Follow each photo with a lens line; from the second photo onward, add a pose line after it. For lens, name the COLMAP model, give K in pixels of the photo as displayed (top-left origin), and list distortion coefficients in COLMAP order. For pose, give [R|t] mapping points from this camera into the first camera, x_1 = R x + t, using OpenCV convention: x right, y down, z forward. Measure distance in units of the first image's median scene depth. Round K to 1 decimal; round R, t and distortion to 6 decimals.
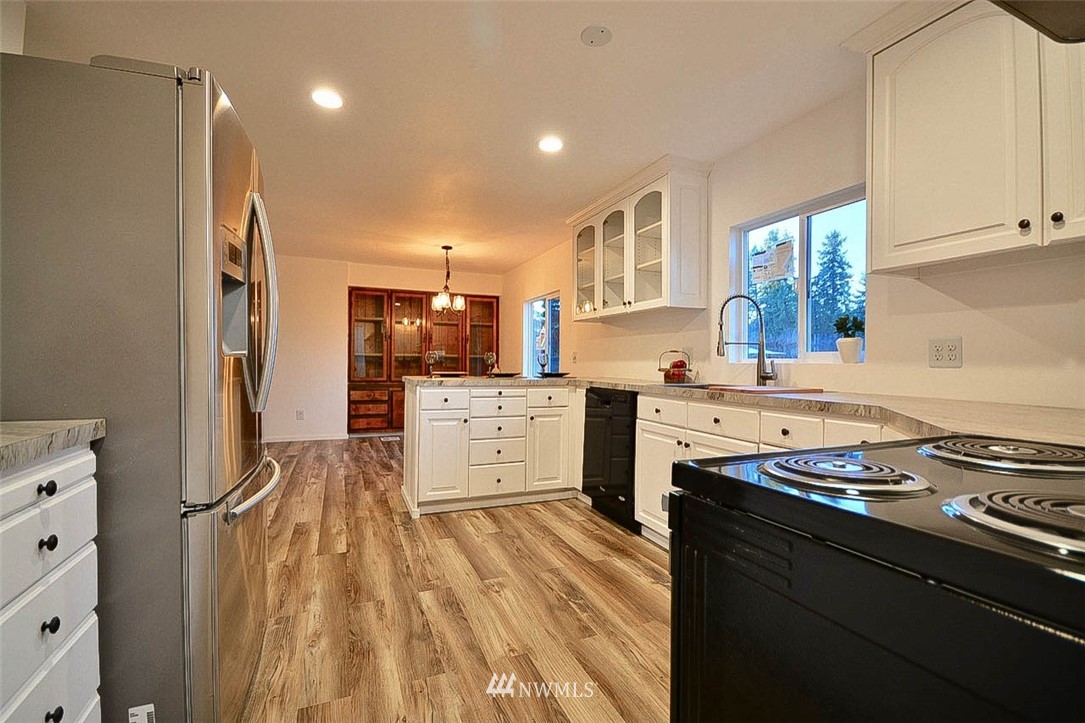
lens RADIAL K [[477.5, 0, 542.5], [0, 477.5, 361.5], [0, 0, 1]] dist [-0.002876, -0.000359]
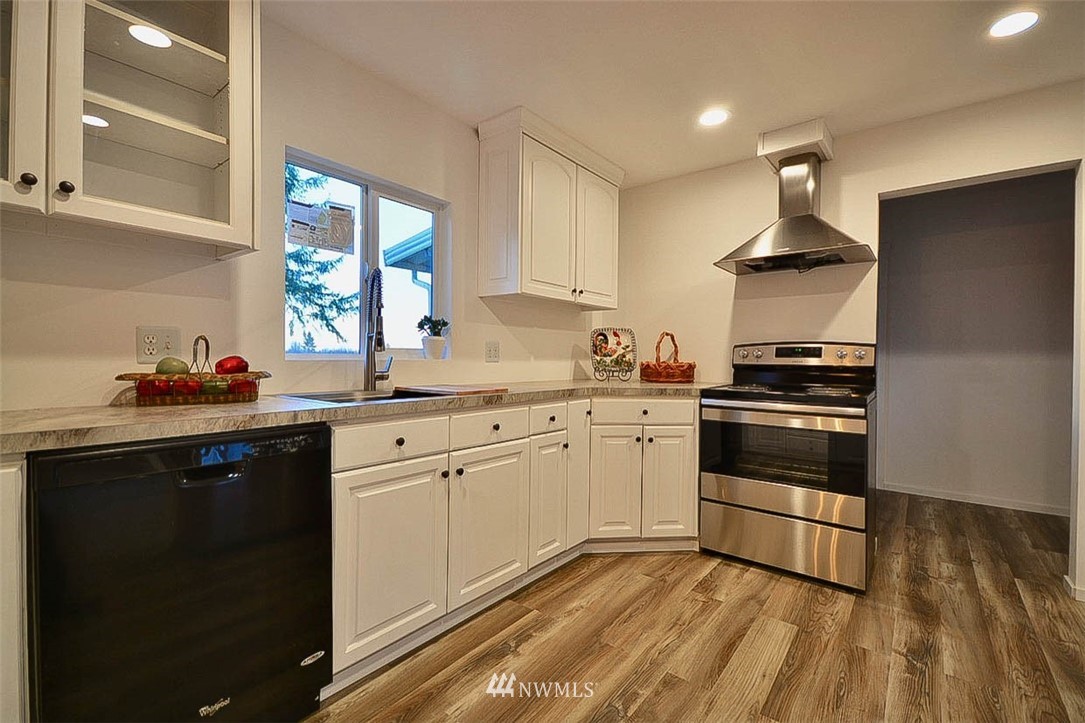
lens RADIAL K [[470.9, 0, 546.4], [0, 470.9, 362.6], [0, 0, 1]] dist [0.010619, -0.000190]
pose [[-0.483872, -0.022379, 0.874853, -0.282834], [-0.013142, 0.999746, 0.018305, -0.008535], [-0.875040, -0.002640, -0.484043, 0.861366]]
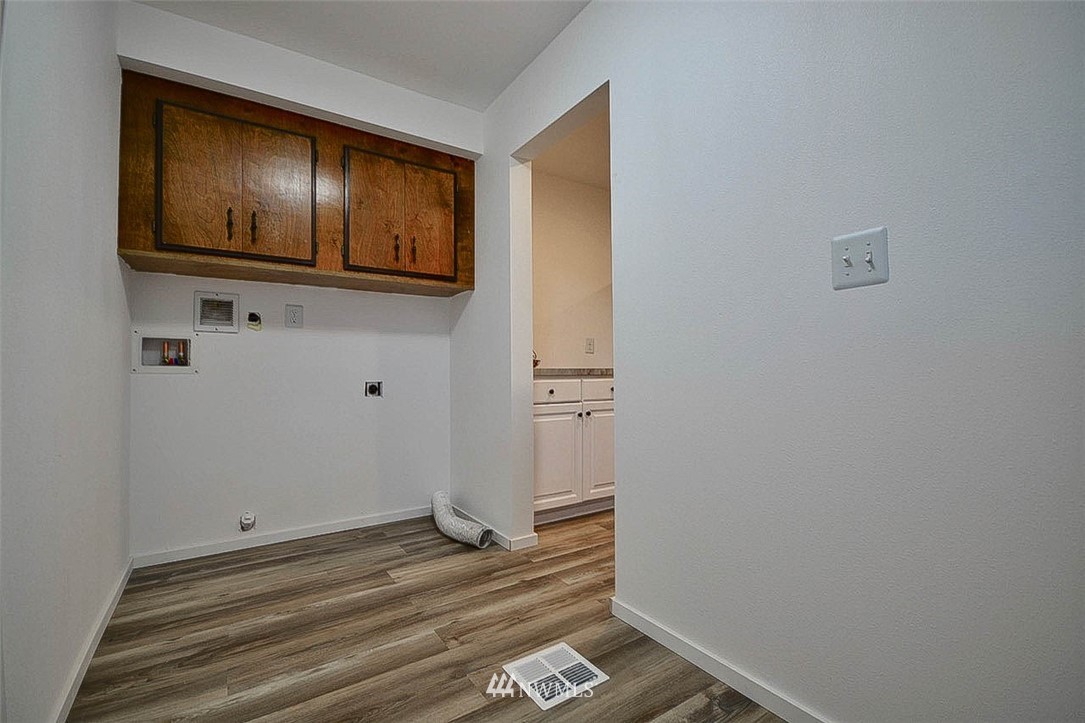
lens RADIAL K [[477.5, 0, 542.5], [0, 477.5, 361.5], [0, 0, 1]] dist [-0.002876, -0.000359]
pose [[0.195292, -0.029896, -0.980289, 0.637531], [0.005166, 0.999553, -0.029454, 0.052541], [0.980732, 0.000688, 0.195359, -0.184366]]
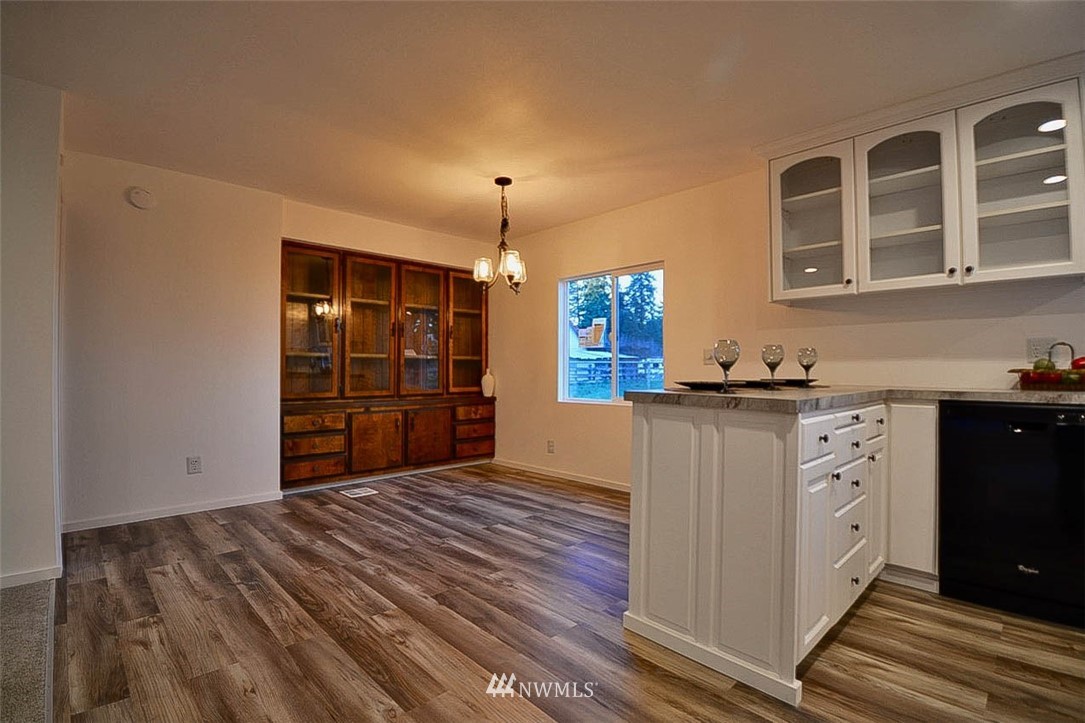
lens RADIAL K [[497.2, 0, 539.3], [0, 497.2, 362.0], [0, 0, 1]] dist [-0.026482, -0.000389]
pose [[0.933870, -0.004856, 0.357580, -0.600818], [0.008350, 0.999931, -0.008227, 0.003970], [-0.357515, 0.010669, 0.933846, 0.589451]]
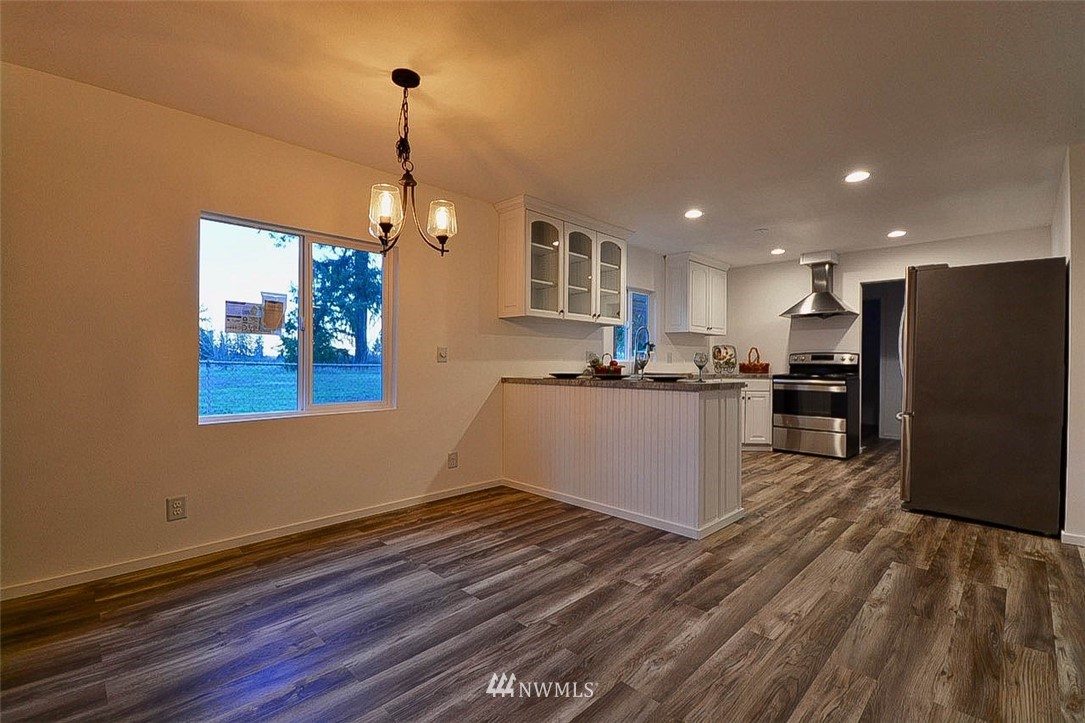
lens RADIAL K [[477.5, 0, 539.7], [0, 477.5, 364.2], [0, 0, 1]] dist [0.003433, -0.011259]
pose [[-0.371767, -0.017037, 0.928170, -0.960719], [-0.008931, 0.999851, 0.014776, -0.009749], [-0.928283, -0.002796, -0.371863, 1.627002]]
